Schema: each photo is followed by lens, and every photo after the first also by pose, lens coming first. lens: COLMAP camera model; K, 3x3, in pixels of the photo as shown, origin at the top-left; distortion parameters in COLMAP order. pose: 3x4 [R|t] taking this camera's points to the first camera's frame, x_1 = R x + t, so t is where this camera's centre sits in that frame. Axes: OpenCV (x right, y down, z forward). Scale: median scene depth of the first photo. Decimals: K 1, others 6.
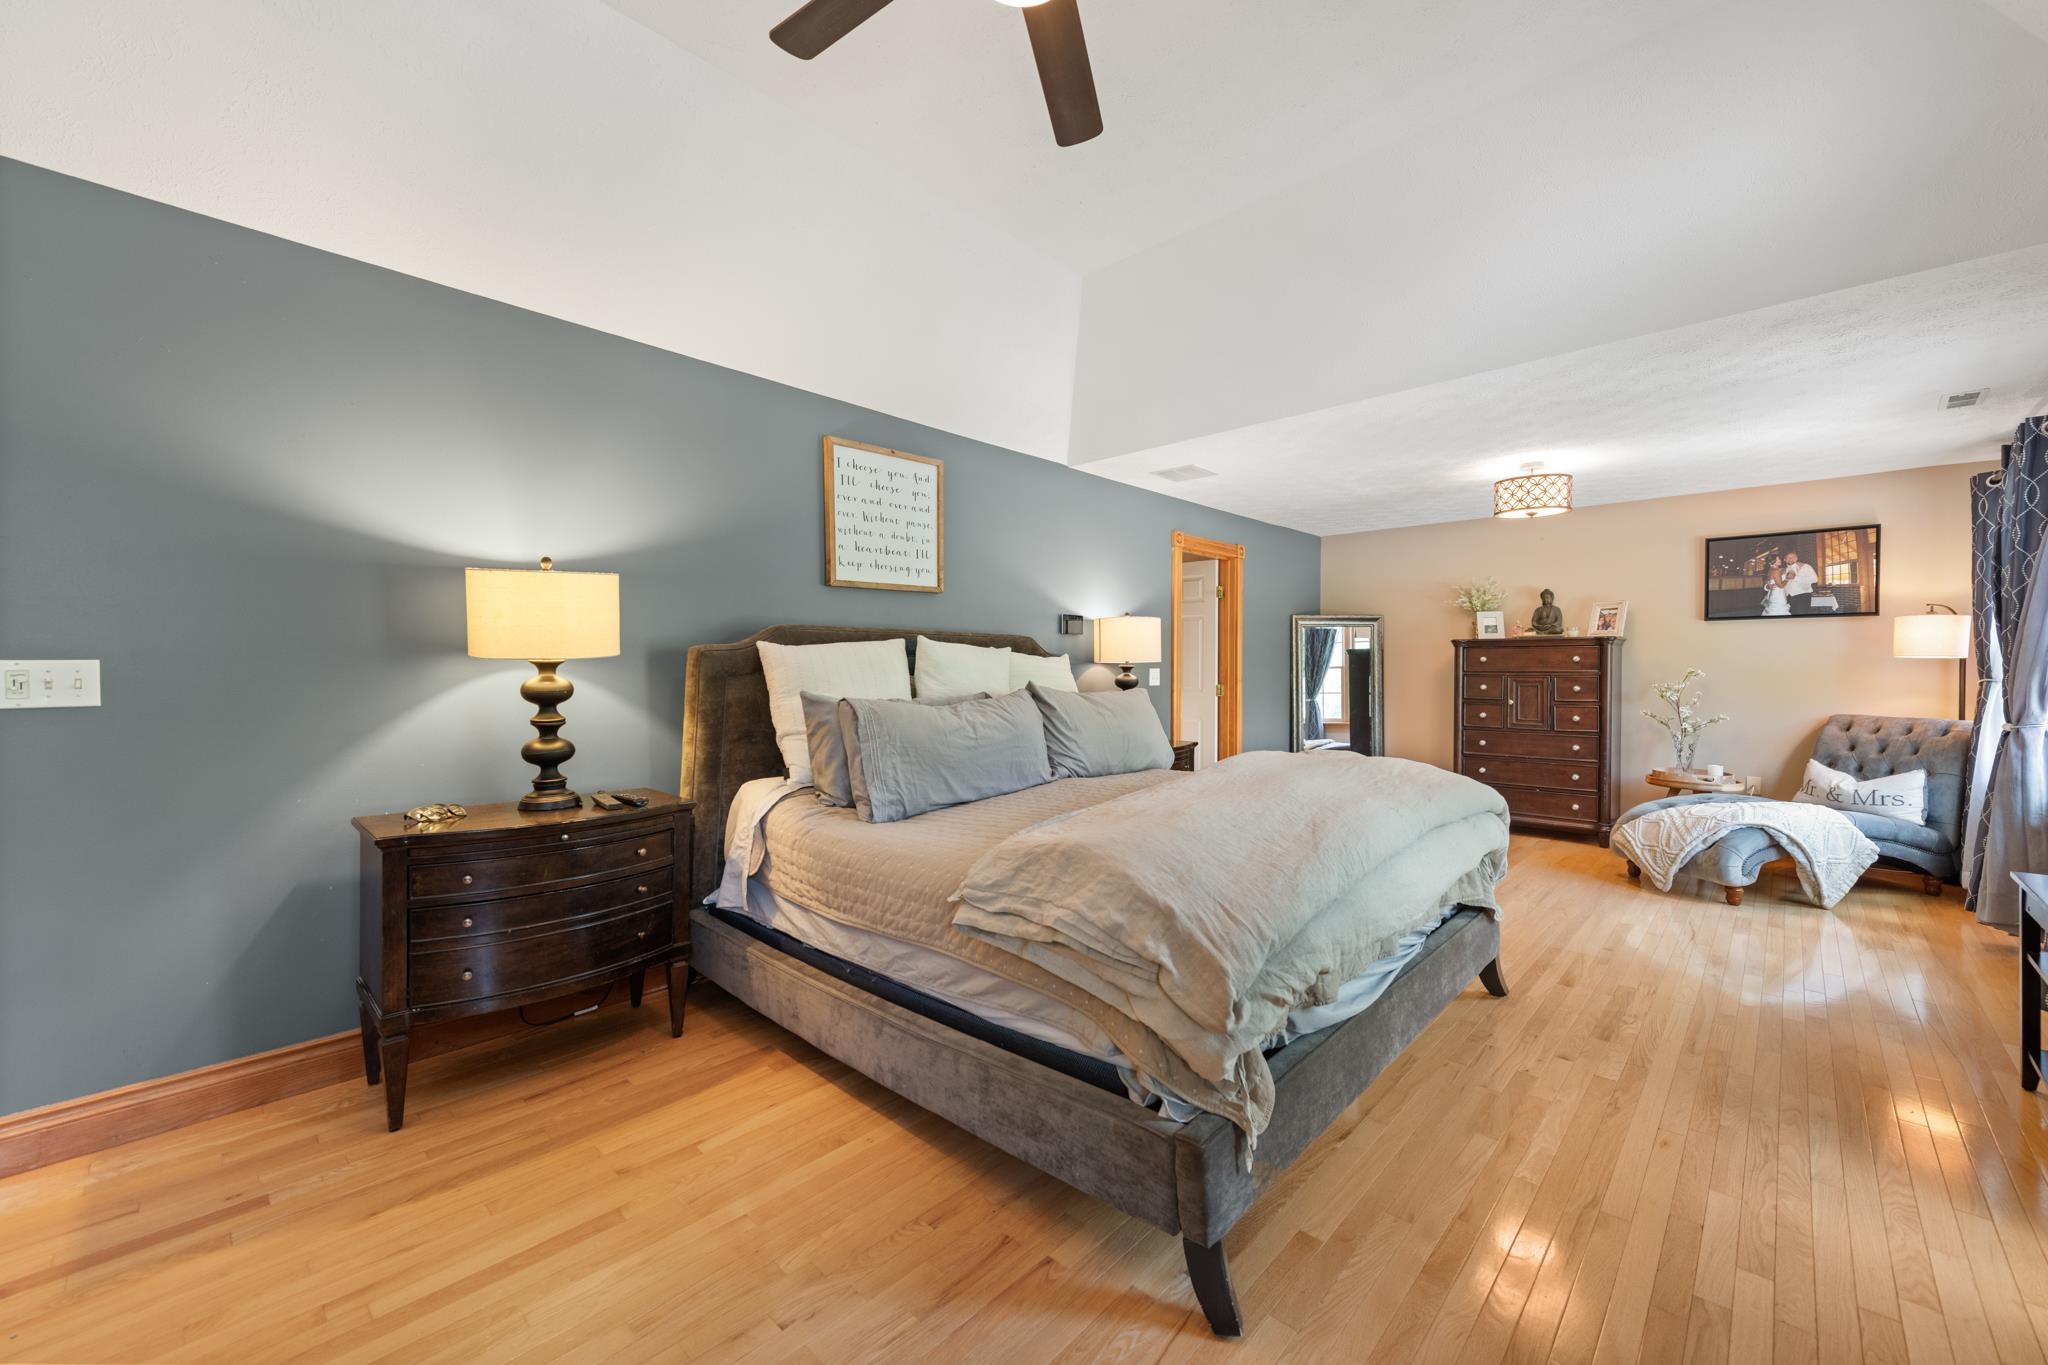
lens RADIAL K [[798.1, 0, 1037.3], [0, 798.1, 682.8], [0, 0, 1]] dist [0.007607, -0.000368]
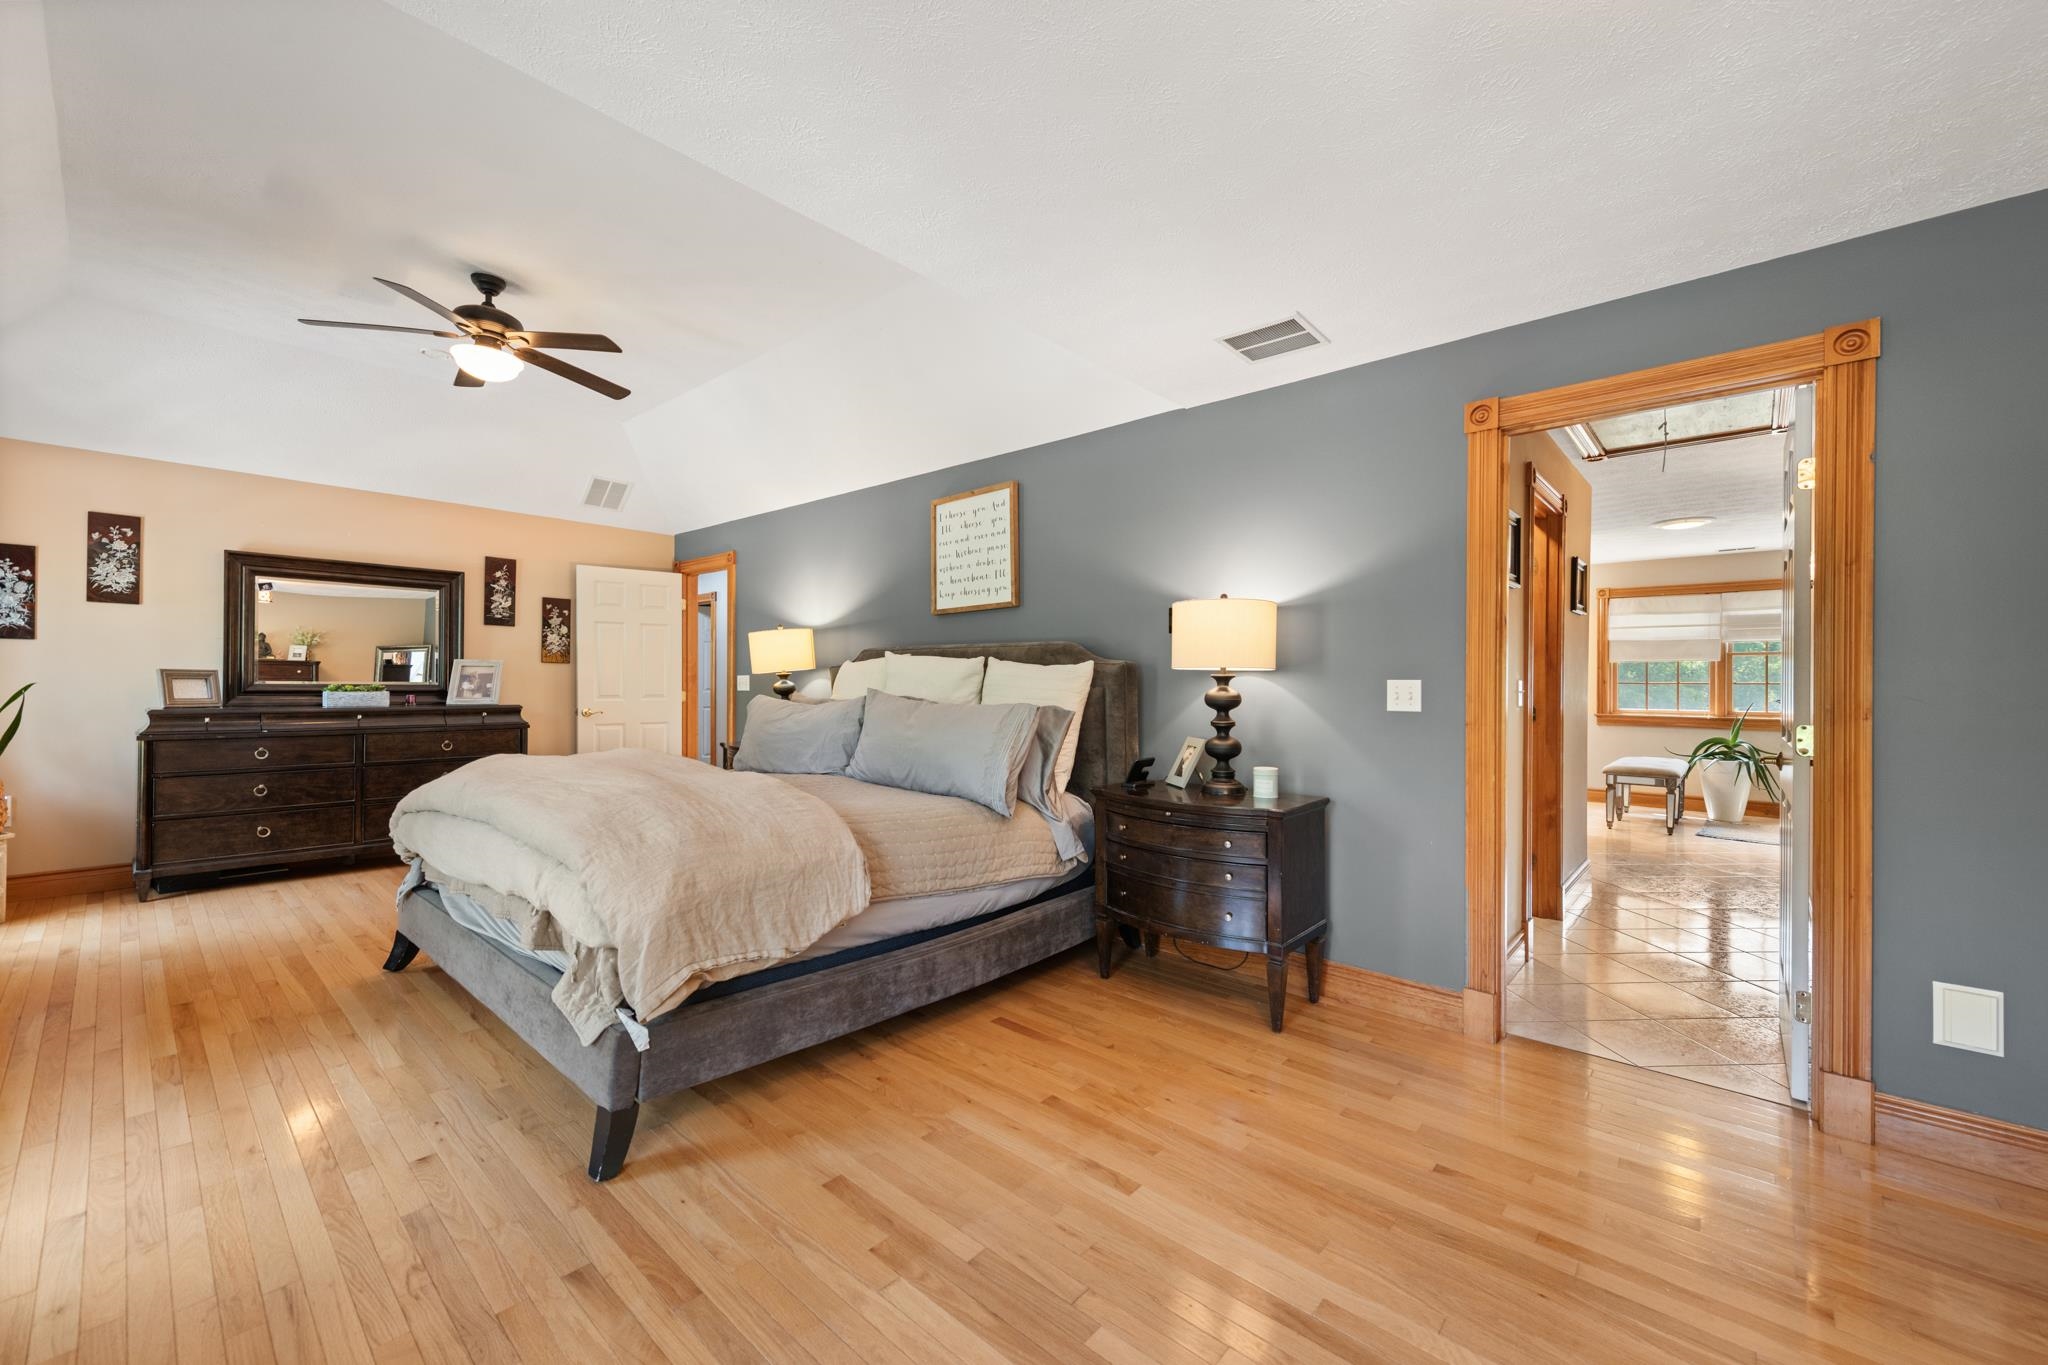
lens RADIAL K [[798.1, 0, 1026.9], [0, 798.1, 688.7], [0, 0, 1]] dist [0.007607, -0.000368]
pose [[0.028966, 0.008310, -0.999546, 0.950822], [-0.021486, 0.999740, 0.007689, -0.013403], [0.999349, 0.021254, 0.029137, 1.013576]]
